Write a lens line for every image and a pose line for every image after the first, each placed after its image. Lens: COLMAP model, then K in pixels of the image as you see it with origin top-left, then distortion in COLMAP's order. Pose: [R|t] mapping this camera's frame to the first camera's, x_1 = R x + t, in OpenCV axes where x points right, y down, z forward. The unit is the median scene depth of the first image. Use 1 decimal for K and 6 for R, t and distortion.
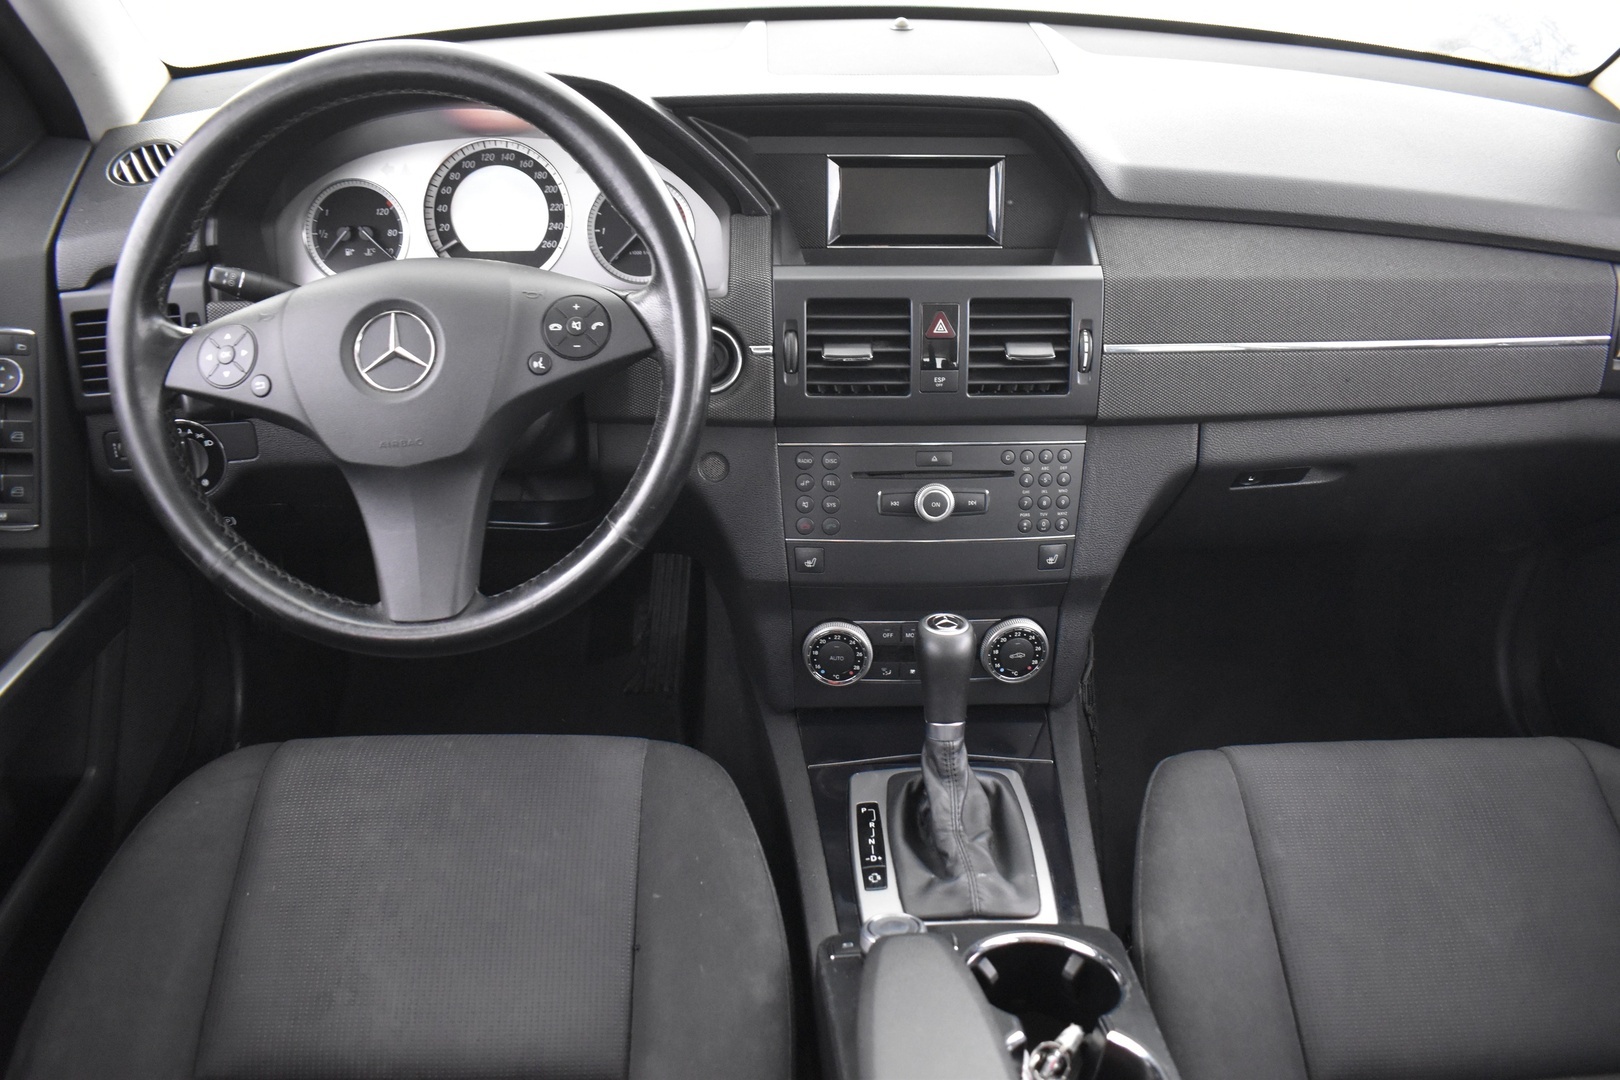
lens RADIAL K [[1254.2, 0, 809.6], [0, 1254.2, 532.3], [0, 0, 1]] dist [-0.111698, 0.011303]
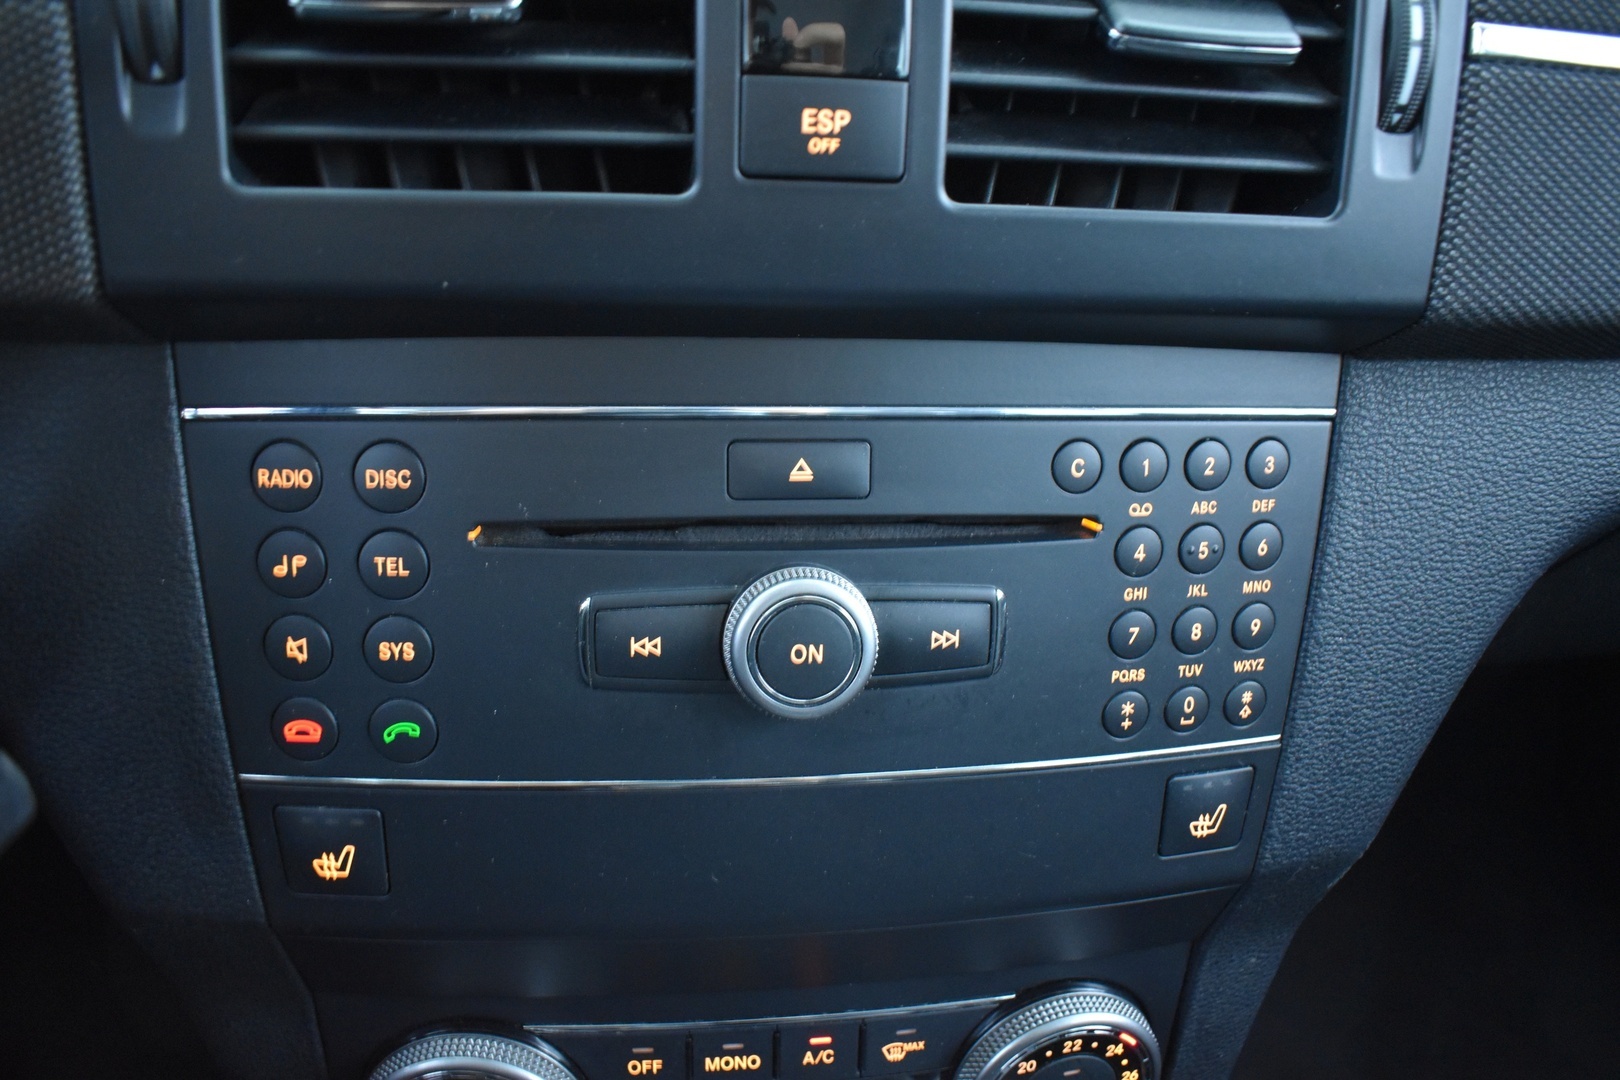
lens RADIAL K [[1254.2, 0, 807.4], [0, 1254.2, 536.3], [0, 0, 1]] dist [-0.111698, 0.011303]
pose [[0.993656, -0.001214, 0.112460, 0.070831], [0.002254, 0.999956, -0.009125, -0.042156], [-0.112444, 0.009320, 0.993614, 0.730740]]
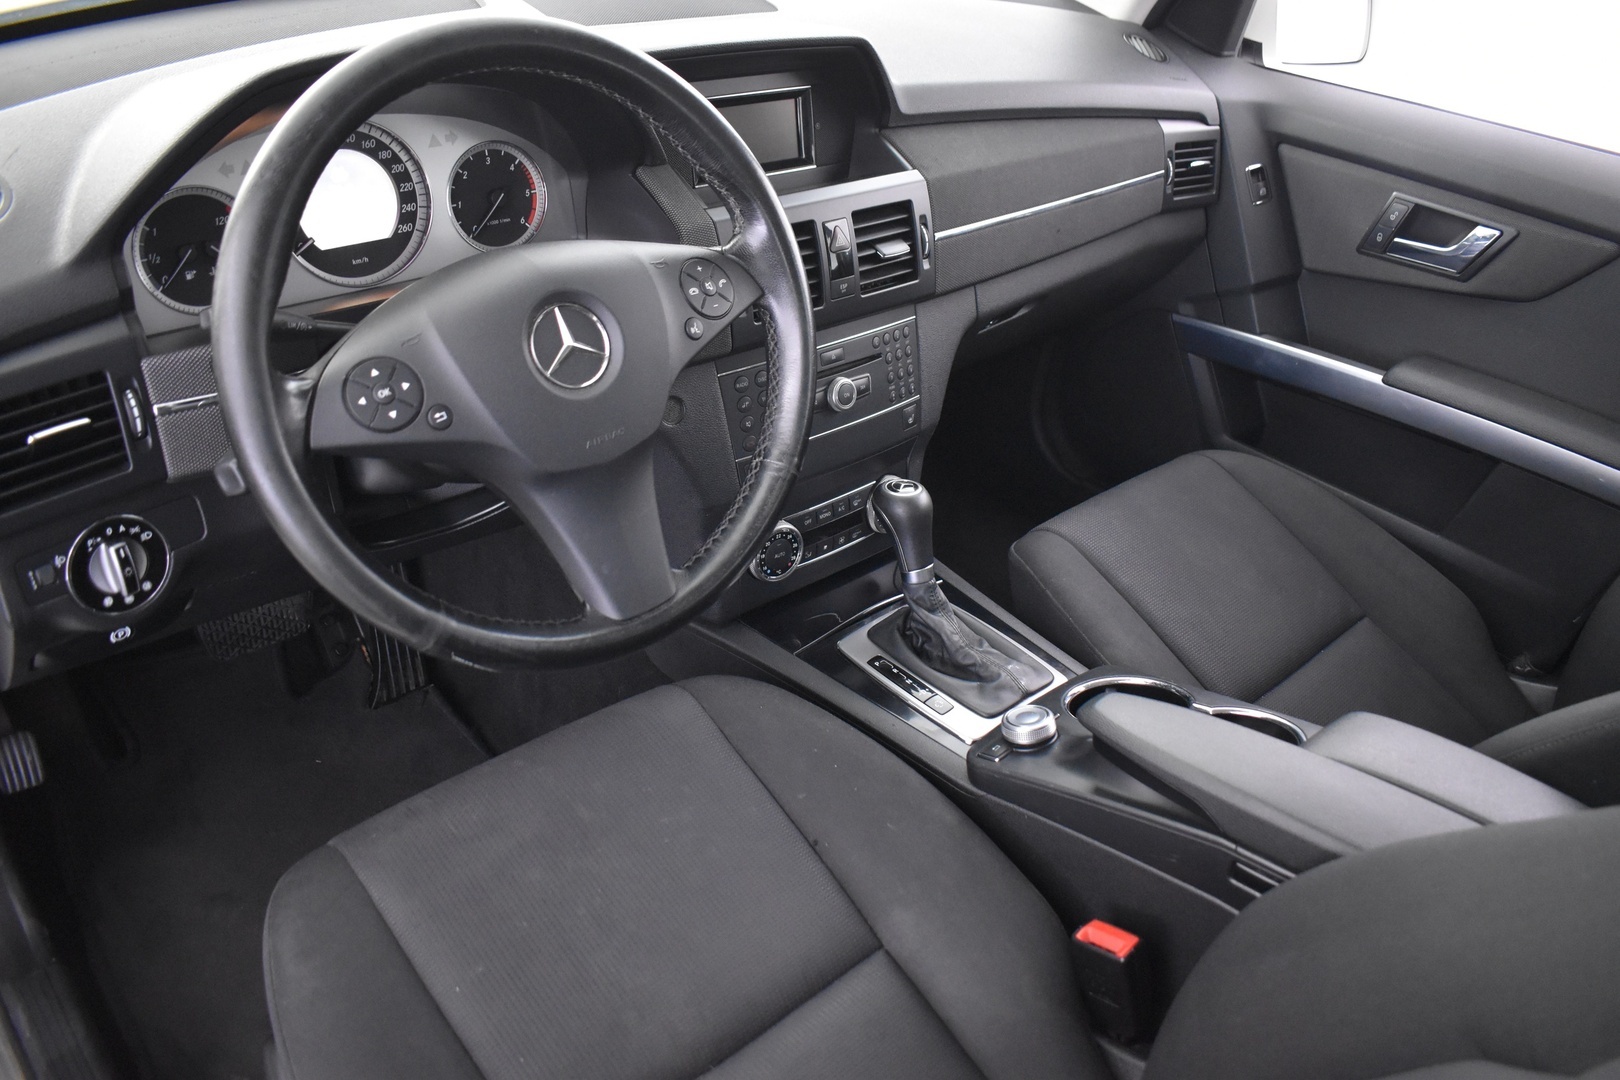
lens RADIAL K [[1254.2, 0, 809.3], [0, 1254.2, 536.6], [0, 0, 1]] dist [-0.111698, 0.011303]
pose [[0.754557, -0.299196, 0.584060, -0.622093], [0.255201, 0.953746, 0.158877, -0.087197], [-0.604580, 0.029171, 0.796010, 0.102572]]
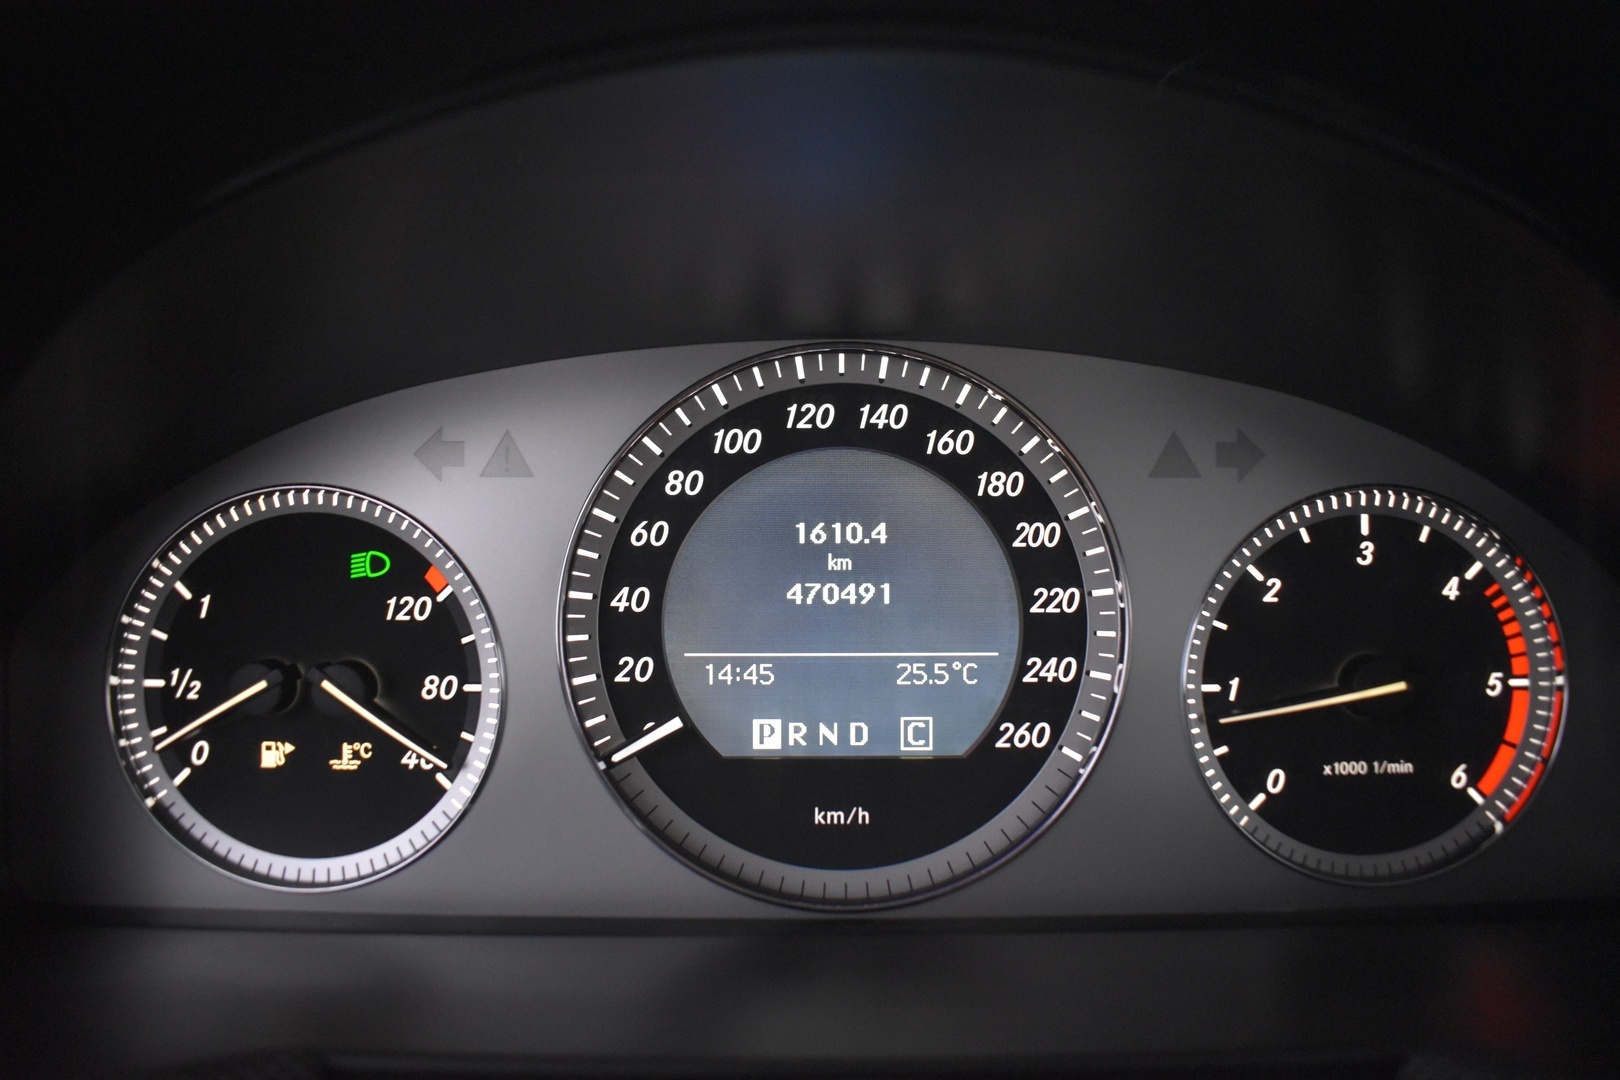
lens RADIAL K [[1254.2, 0, 801.3], [0, 1254.2, 544.5], [0, 0, 1]] dist [-0.111698, 0.011303]
pose [[0.999758, -0.003713, -0.021695, -0.267739], [-0.002492, 0.960234, -0.279186, -0.208420], [0.021868, 0.279173, 0.959992, 0.772720]]
